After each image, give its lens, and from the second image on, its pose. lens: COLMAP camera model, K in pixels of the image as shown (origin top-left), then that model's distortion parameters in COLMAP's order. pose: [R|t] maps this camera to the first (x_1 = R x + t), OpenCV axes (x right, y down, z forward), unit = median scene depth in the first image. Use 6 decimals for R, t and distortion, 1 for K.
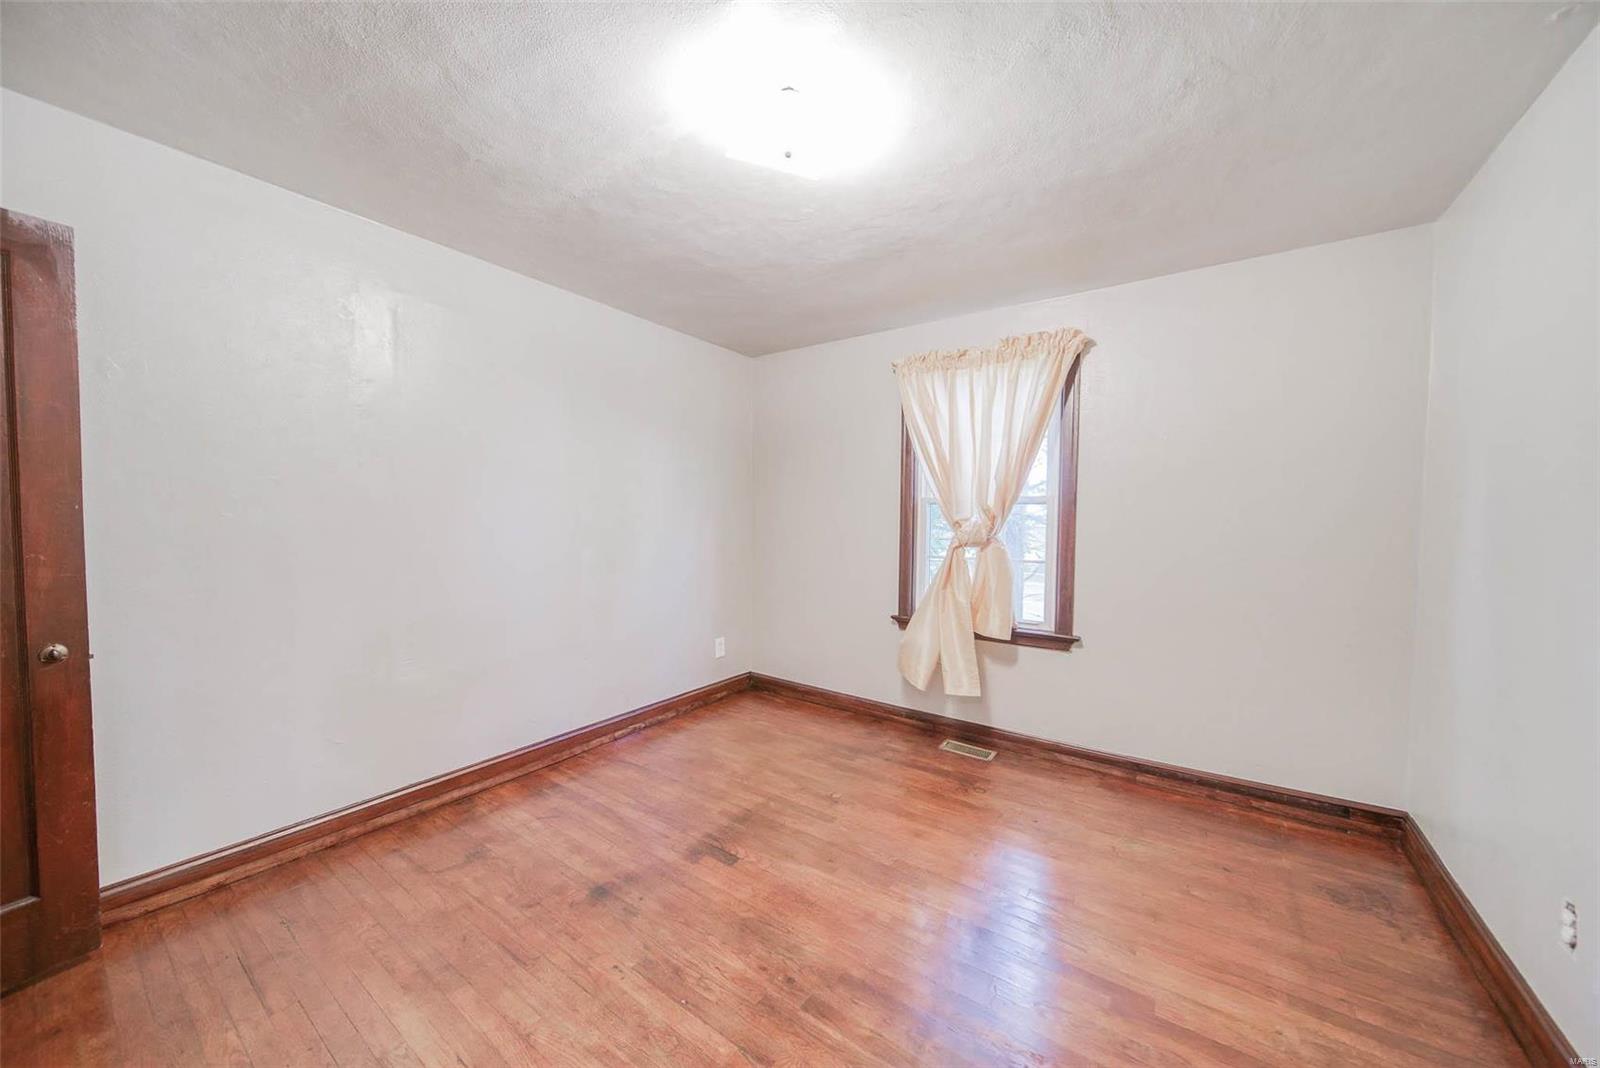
lens RADIAL K [[555.3, 0, 804.6], [0, 555.3, 535.5], [0, 0, 1]] dist [0.000818, 0.000037]
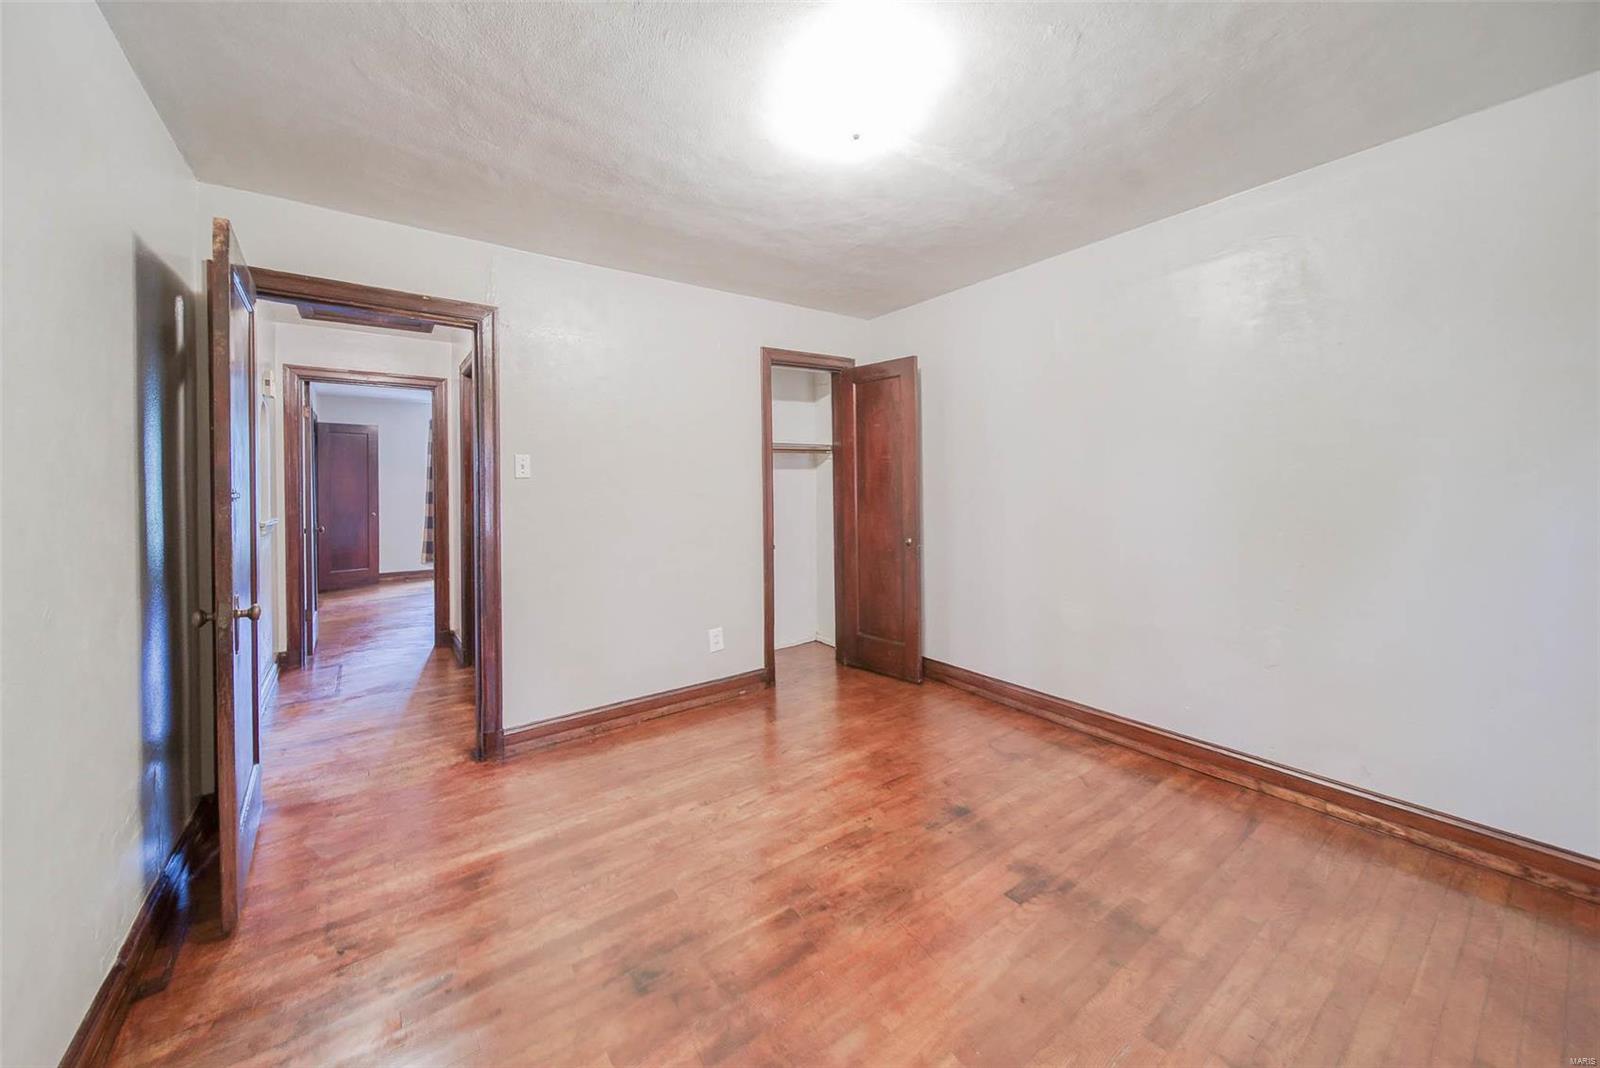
lens RADIAL K [[555.3, 0, 794.6], [0, 555.3, 483.1], [0, 0, 1]] dist [0.000818, 0.000037]
pose [[-0.302717, -0.006731, -0.953057, 0.747339], [-0.020048, 0.999799, -0.000694, -0.020348], [0.952870, 0.018897, -0.302791, 0.913482]]
